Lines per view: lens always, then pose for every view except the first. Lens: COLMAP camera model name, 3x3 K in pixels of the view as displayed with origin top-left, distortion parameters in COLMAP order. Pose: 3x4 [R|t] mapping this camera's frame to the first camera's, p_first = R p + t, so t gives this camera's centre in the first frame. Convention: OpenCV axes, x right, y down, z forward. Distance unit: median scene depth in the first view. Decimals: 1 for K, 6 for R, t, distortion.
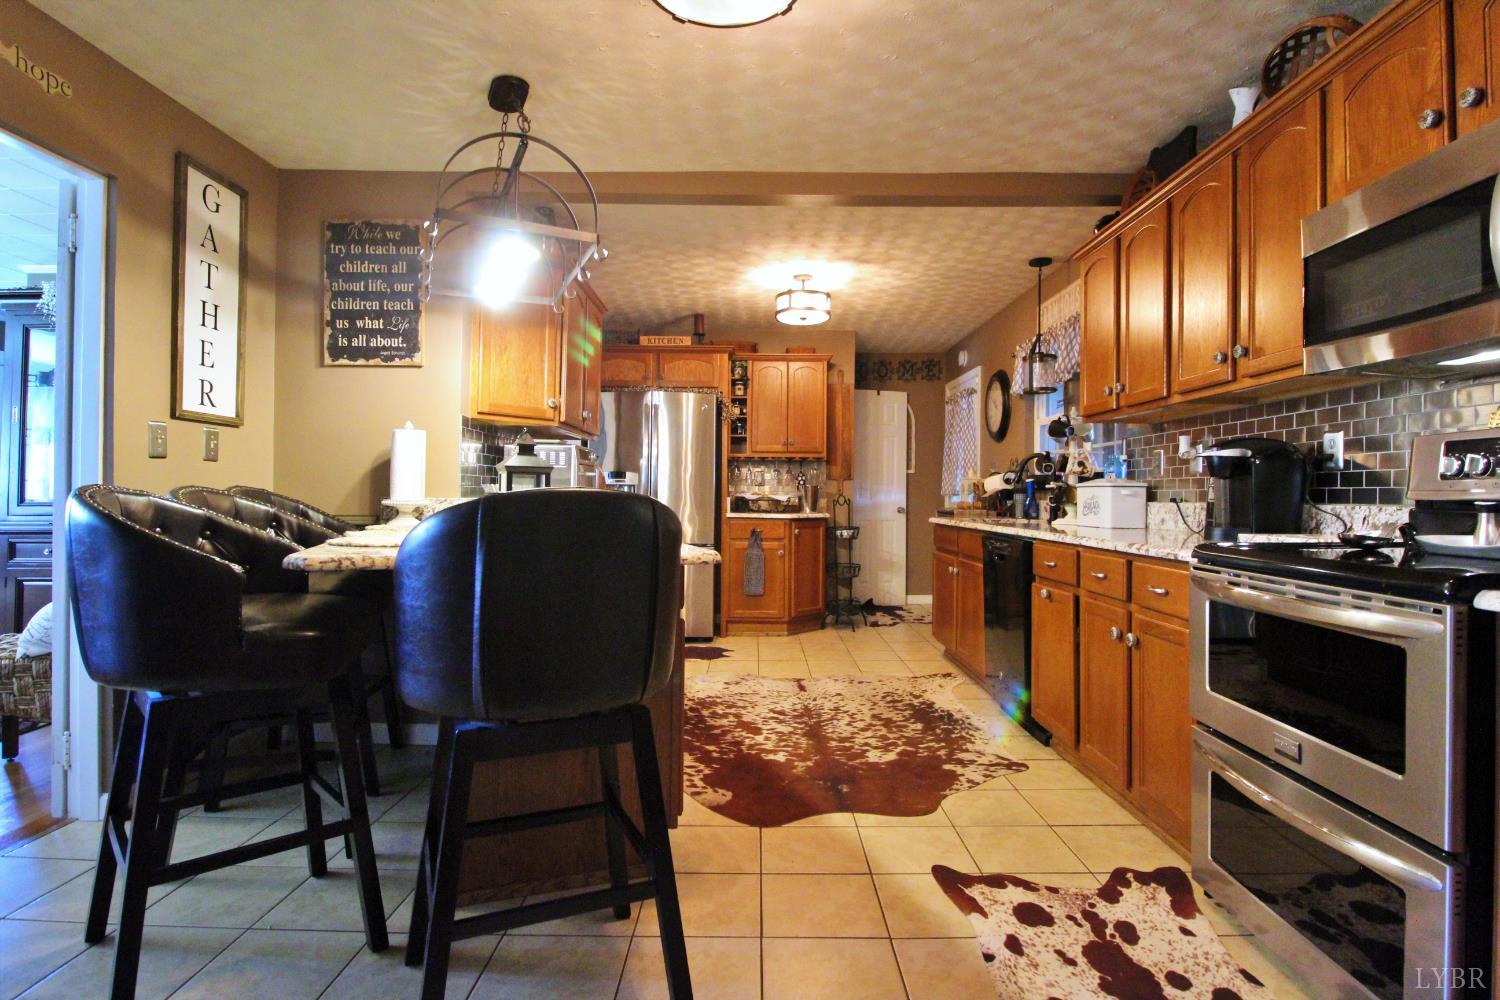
lens RADIAL K [[775.4, 0, 755.9], [0, 775.4, 493.5], [0, 0, 1]] dist [0.000471, 0.000108]
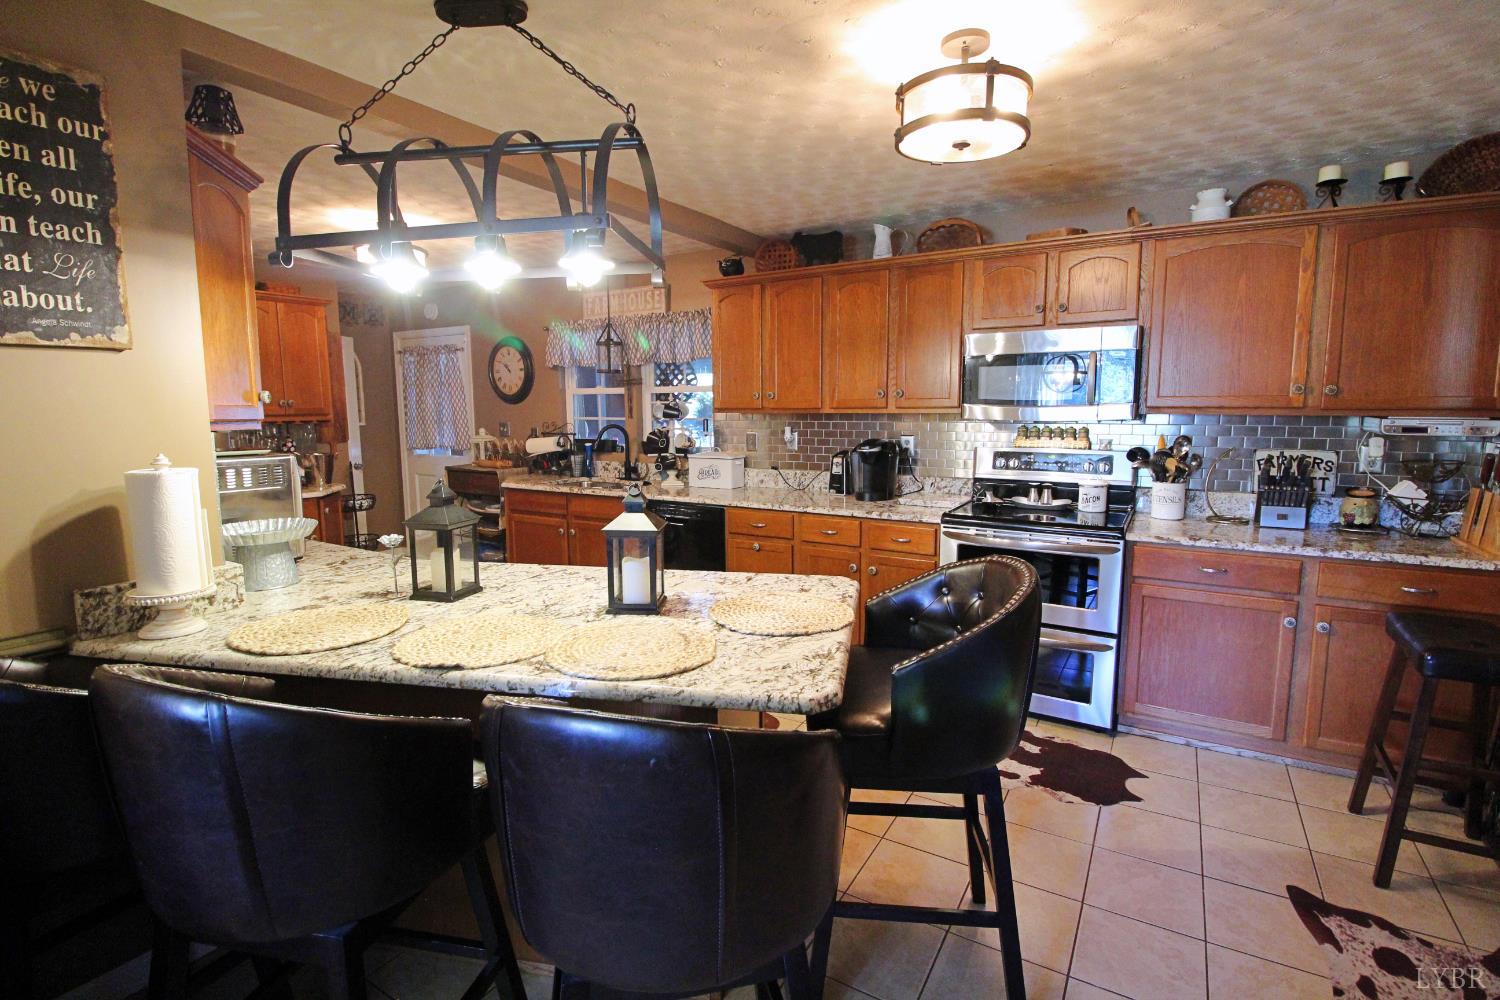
lens RADIAL K [[705.3, 0, 751.5], [0, 705.3, 484.4], [0, 0, 1]] dist [-0.000066, -0.000210]
pose [[0.515266, -0.107760, 0.850229, -0.668499], [0.005521, 0.992460, 0.122441, -0.131458], [-0.857013, -0.058396, 0.511976, 0.349443]]
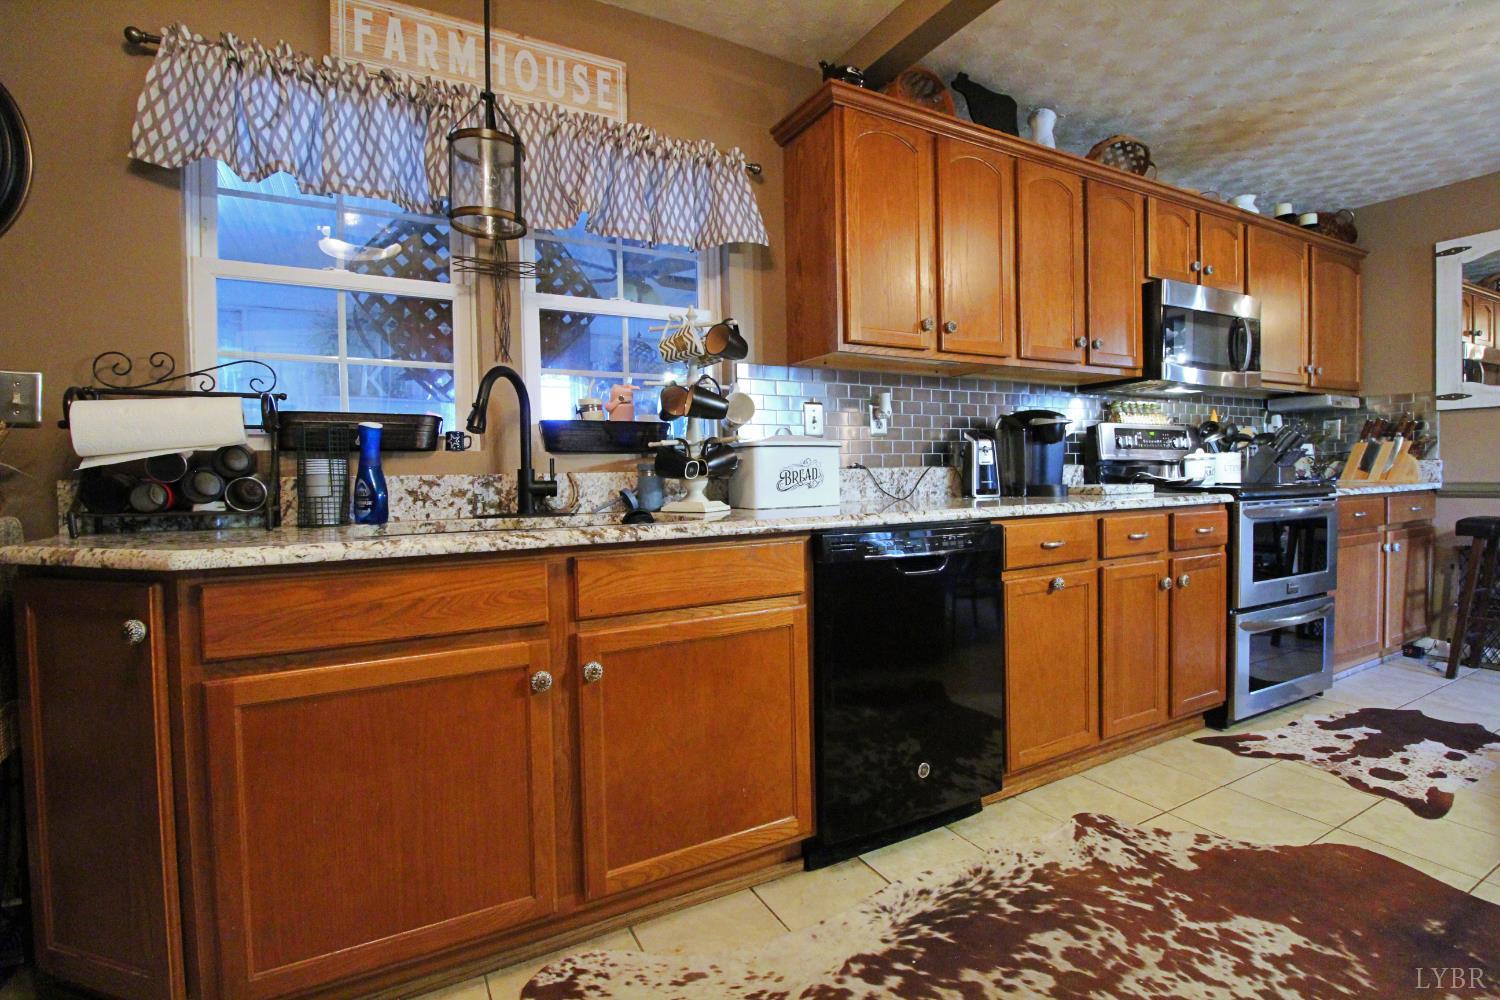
lens RADIAL K [[700.1, 0, 752.1], [0, 700.1, 491.2], [0, 0, 1]] dist [0.000990, -0.013052]
pose [[-0.487843, -0.021020, 0.872678, -0.078431], [0.010741, 0.999490, 0.030079, 0.012700], [-0.872865, 0.024047, -0.487368, 1.537384]]
